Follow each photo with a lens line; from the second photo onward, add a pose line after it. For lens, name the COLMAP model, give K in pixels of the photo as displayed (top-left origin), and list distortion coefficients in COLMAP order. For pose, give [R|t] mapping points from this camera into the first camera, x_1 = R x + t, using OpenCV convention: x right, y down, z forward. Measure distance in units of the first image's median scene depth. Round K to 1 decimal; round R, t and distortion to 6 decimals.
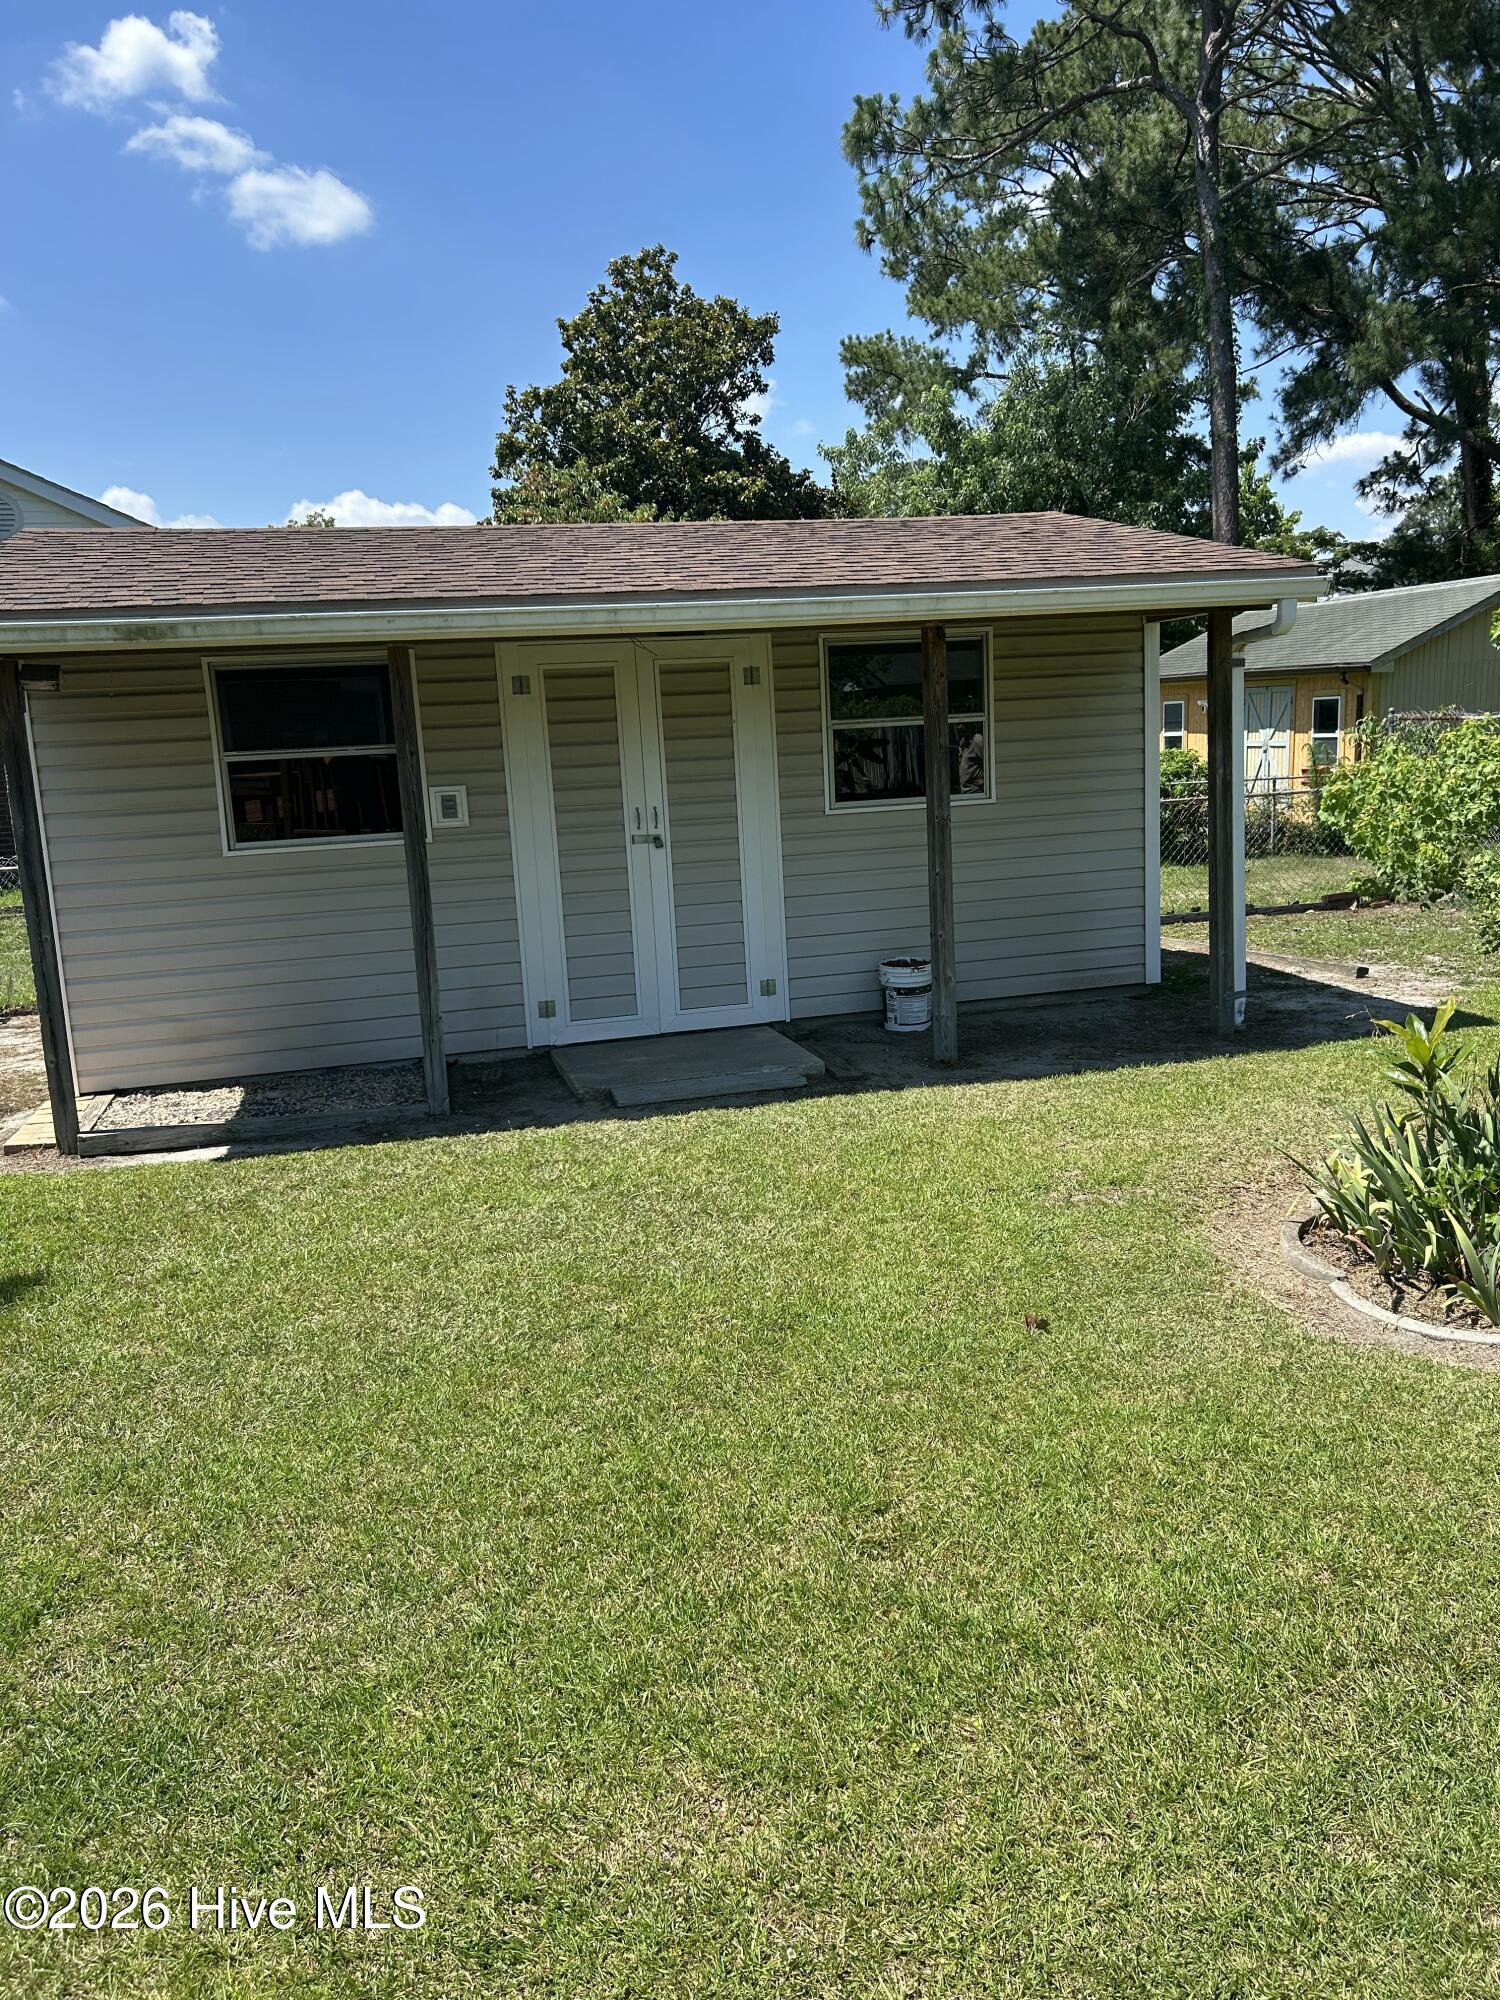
lens RADIAL K [[1518.5, 0, 758.4], [0, 1518.5, 991.9], [0, 0, 1]] dist [0.059308, -0.028215]
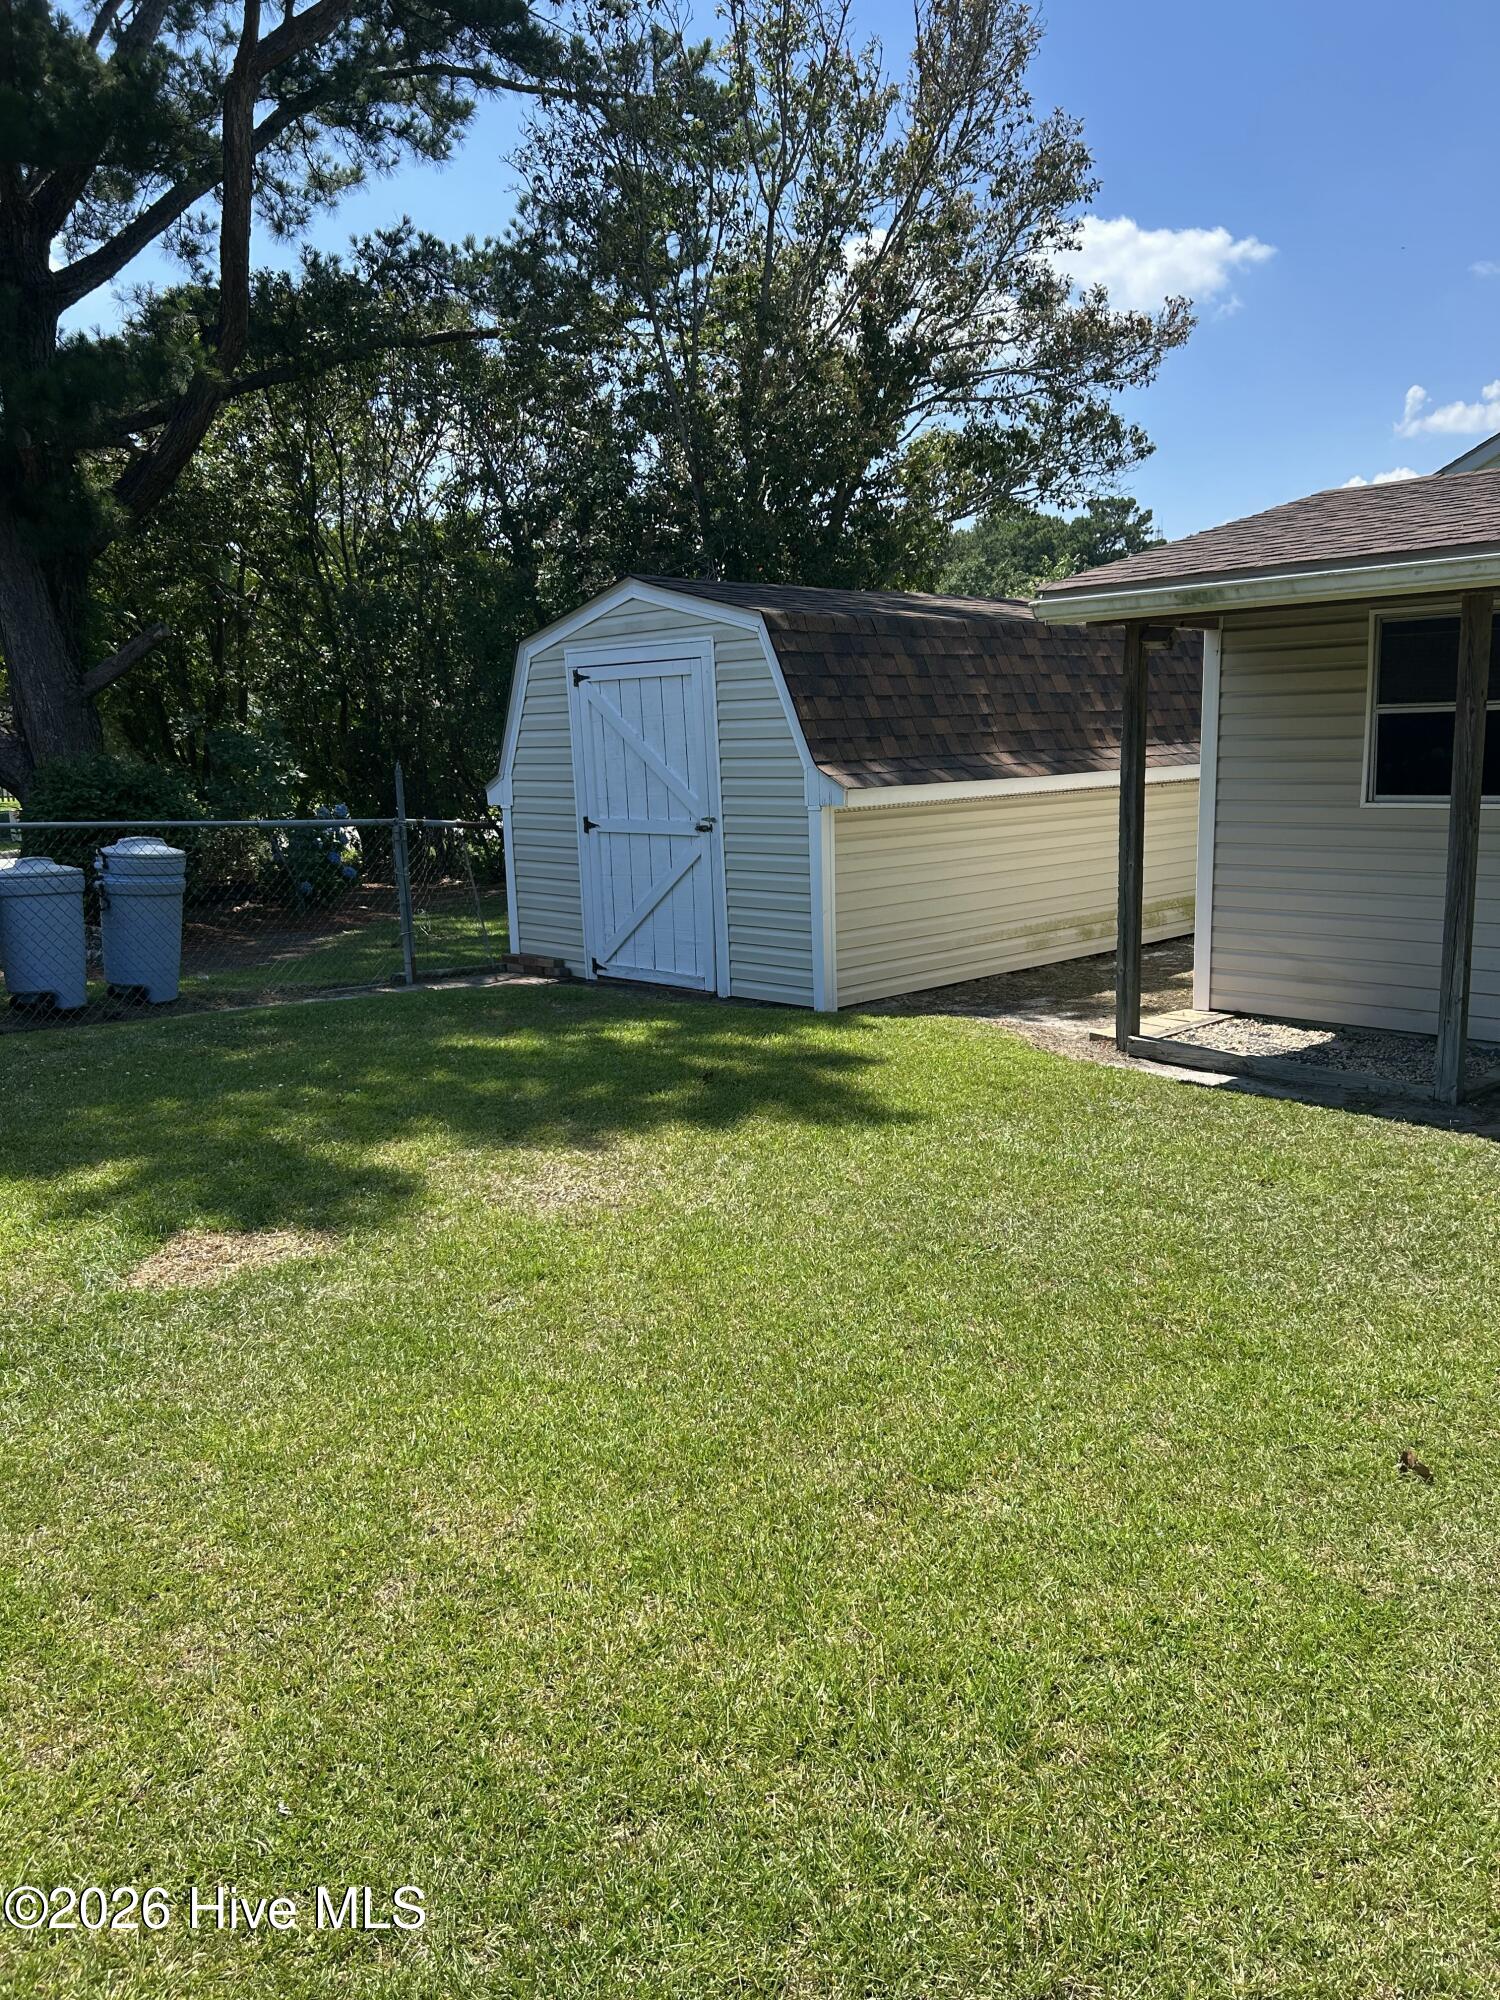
lens RADIAL K [[1518.5, 0, 764.8], [0, 1518.5, 1005.8], [0, 0, 1]] dist [0.059308, -0.028215]
pose [[0.538949, 0.191041, -0.820389, 0.337418], [-0.148875, 0.980213, 0.130456, -0.037931], [0.829078, 0.051826, 0.556726, 0.127104]]
